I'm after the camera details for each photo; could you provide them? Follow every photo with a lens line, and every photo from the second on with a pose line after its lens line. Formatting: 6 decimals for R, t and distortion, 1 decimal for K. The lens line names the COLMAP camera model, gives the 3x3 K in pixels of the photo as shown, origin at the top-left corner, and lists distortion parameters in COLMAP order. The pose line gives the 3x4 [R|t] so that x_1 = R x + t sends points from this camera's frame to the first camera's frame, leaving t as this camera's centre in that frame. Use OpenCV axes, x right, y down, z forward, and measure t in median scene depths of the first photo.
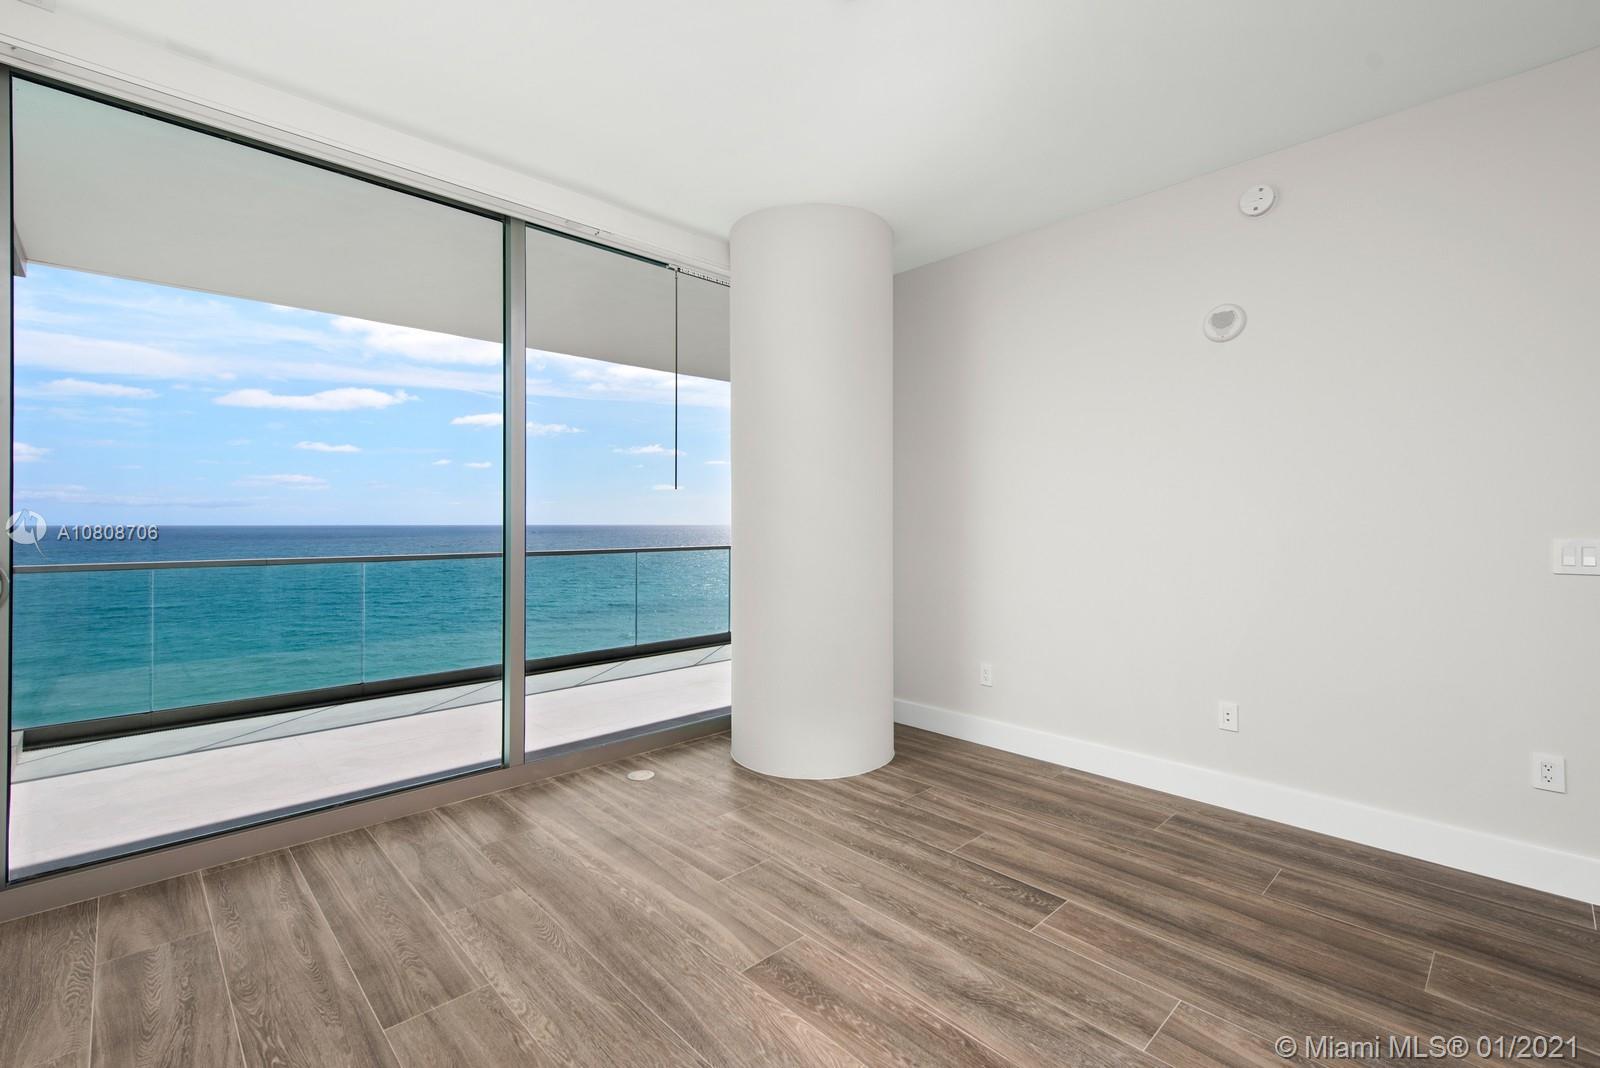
lens RADIAL K [[715.0, 0, 835.9], [0, 715.0, 519.6], [0, 0, 1]] dist [0.006048, -0.000336]
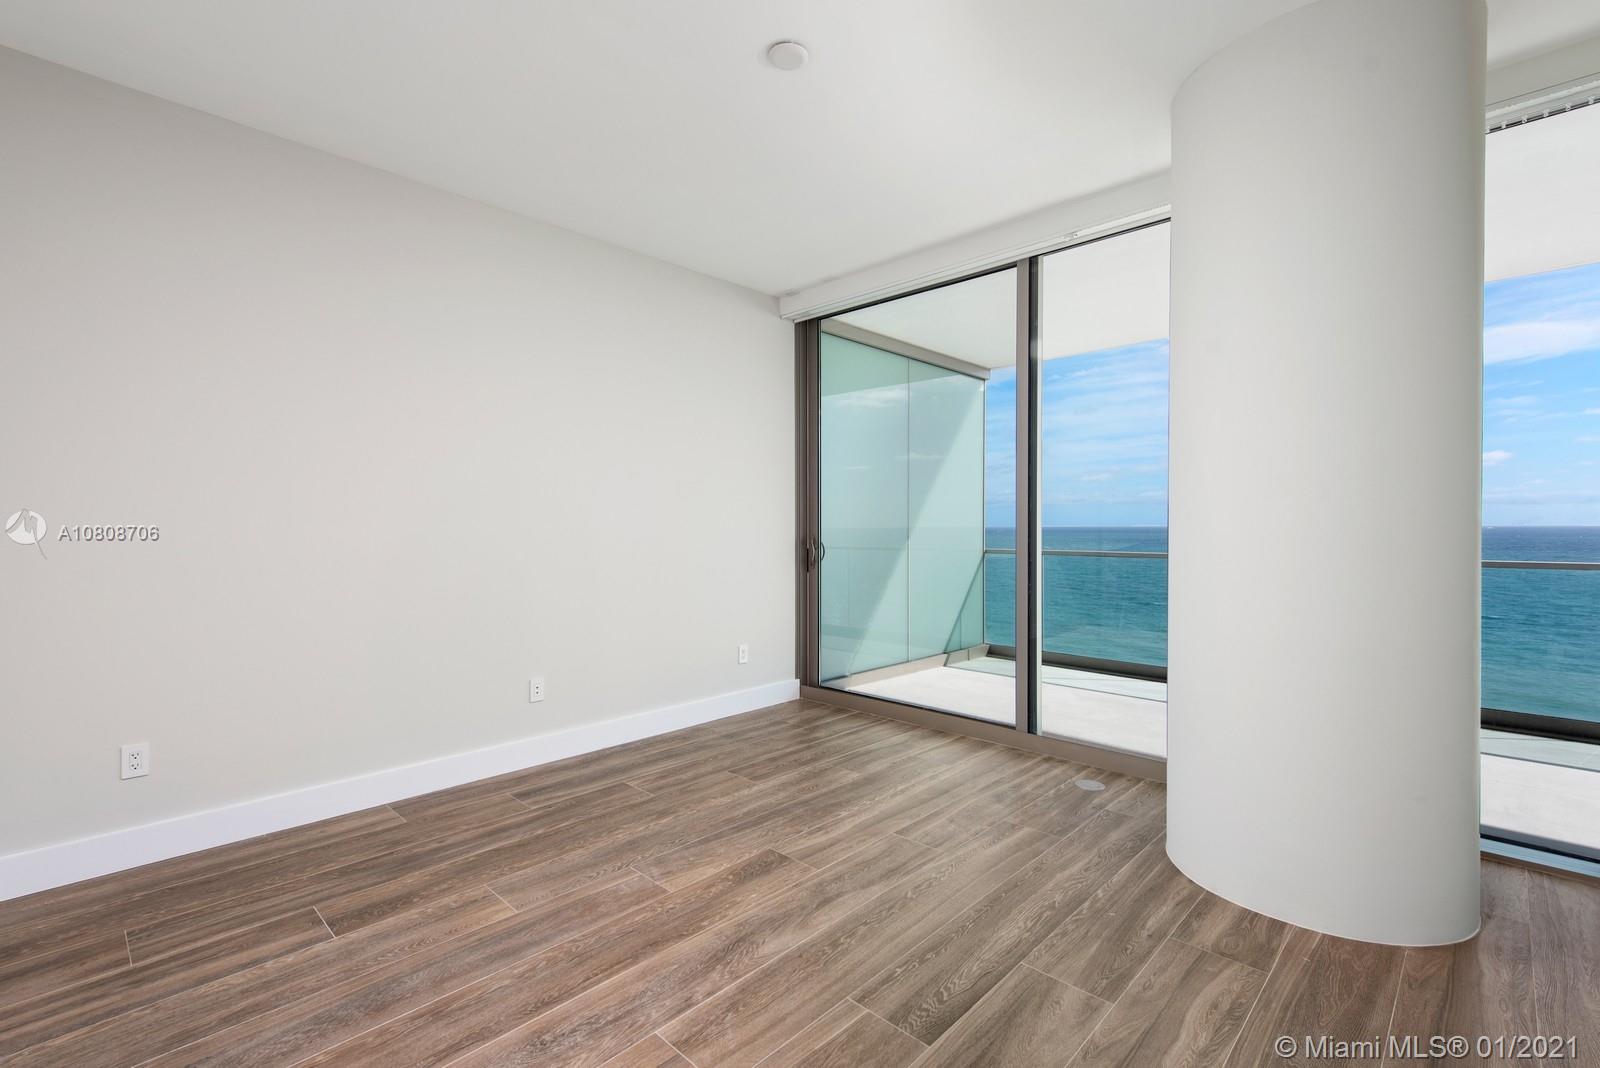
lens RADIAL K [[715.0, 0, 832.8], [0, 715.0, 525.3], [0, 0, 1]] dist [0.006048, -0.000336]
pose [[0.042100, 0.004970, -0.999101, 1.119089], [0.001536, 0.999986, 0.005039, -0.032536], [0.999112, -0.001746, 0.042092, 0.892944]]
